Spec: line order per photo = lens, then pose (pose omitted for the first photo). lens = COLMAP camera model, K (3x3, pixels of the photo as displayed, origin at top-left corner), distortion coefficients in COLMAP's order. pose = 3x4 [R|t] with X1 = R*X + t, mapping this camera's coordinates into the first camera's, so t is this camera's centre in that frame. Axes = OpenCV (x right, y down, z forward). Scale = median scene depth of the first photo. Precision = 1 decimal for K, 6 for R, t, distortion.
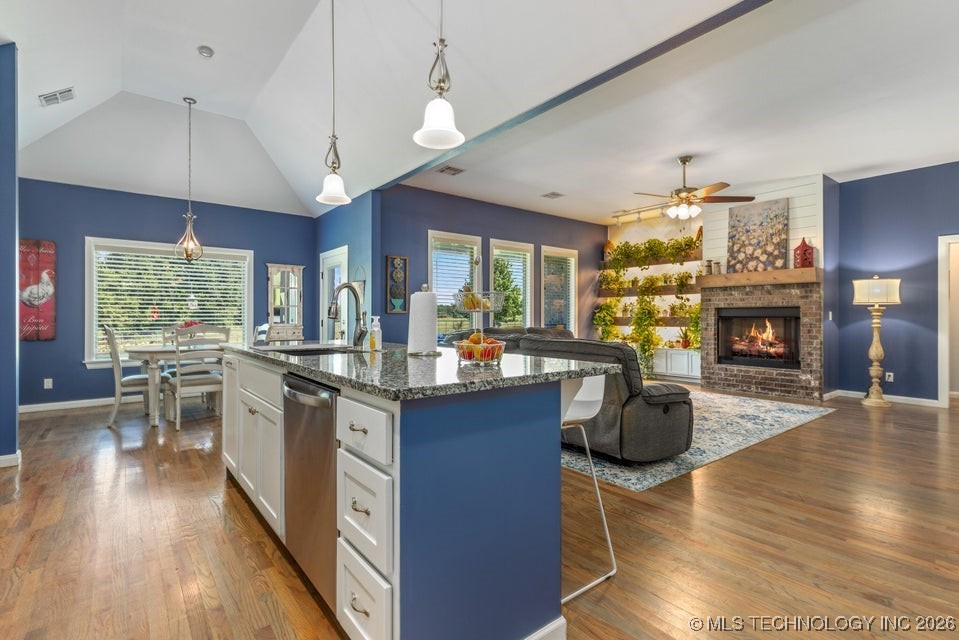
lens RADIAL K [[466.4, 0, 461.3], [0, 466.4, 313.0], [0, 0, 1]] dist [0.003223, -0.000444]
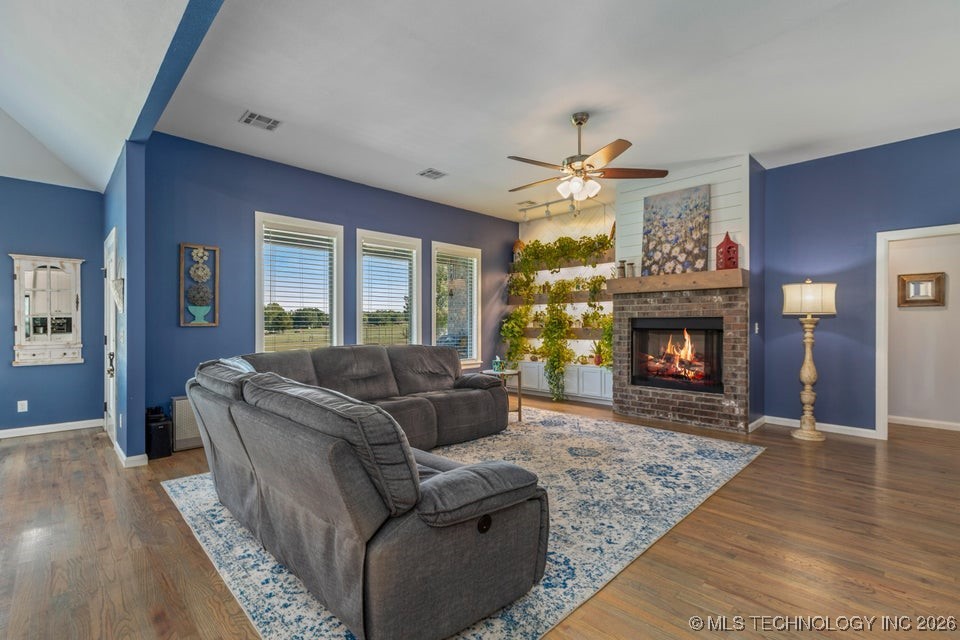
lens RADIAL K [[446.0, 0, 480.3], [0, 446.0, 322.5], [0, 0, 1]] dist [0.008548, -0.002163]
pose [[0.991052, -0.002382, 0.133456, 0.197610], [0.001665, 0.999984, 0.005486, -0.008725], [-0.133466, -0.005215, 0.991040, 0.277722]]
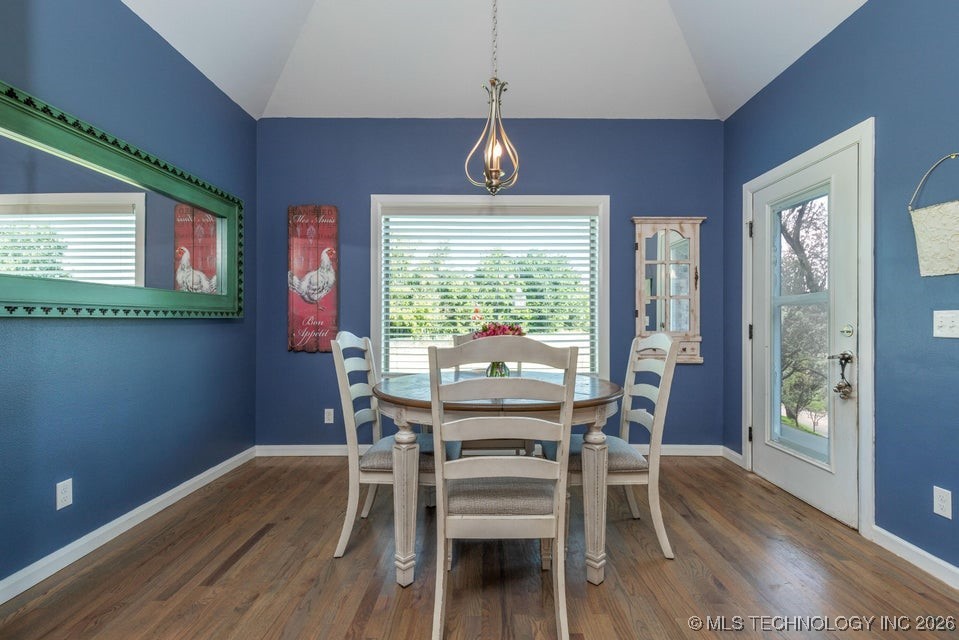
lens RADIAL K [[445.5, 0, 478.7], [0, 445.5, 325.0], [0, 0, 1]] dist [0.008548, -0.002163]
pose [[0.804639, 0.004704, -0.593746, -0.281786], [0.002684, 0.999930, 0.011559, 0.011459], [0.593758, -0.010894, 0.804570, 0.533931]]
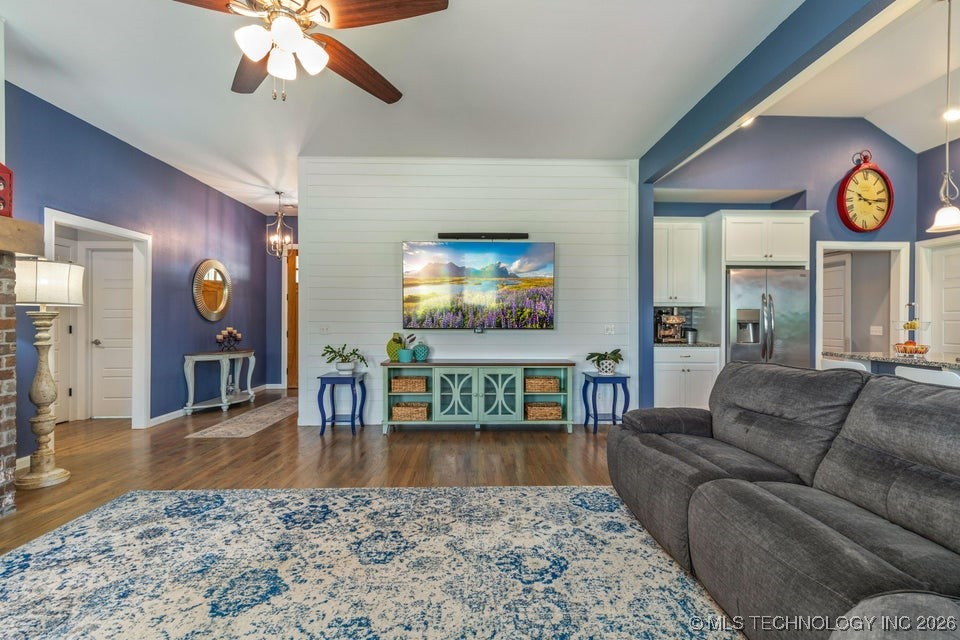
lens RADIAL K [[446.0, 0, 474.8], [0, 446.0, 316.8], [0, 0, 1]] dist [0.008548, -0.002163]
pose [[-0.819695, 0.003535, 0.572789, 0.128899], [-0.008328, 0.999802, -0.018089, -0.000377], [-0.572740, -0.019597, -0.819503, 1.044315]]
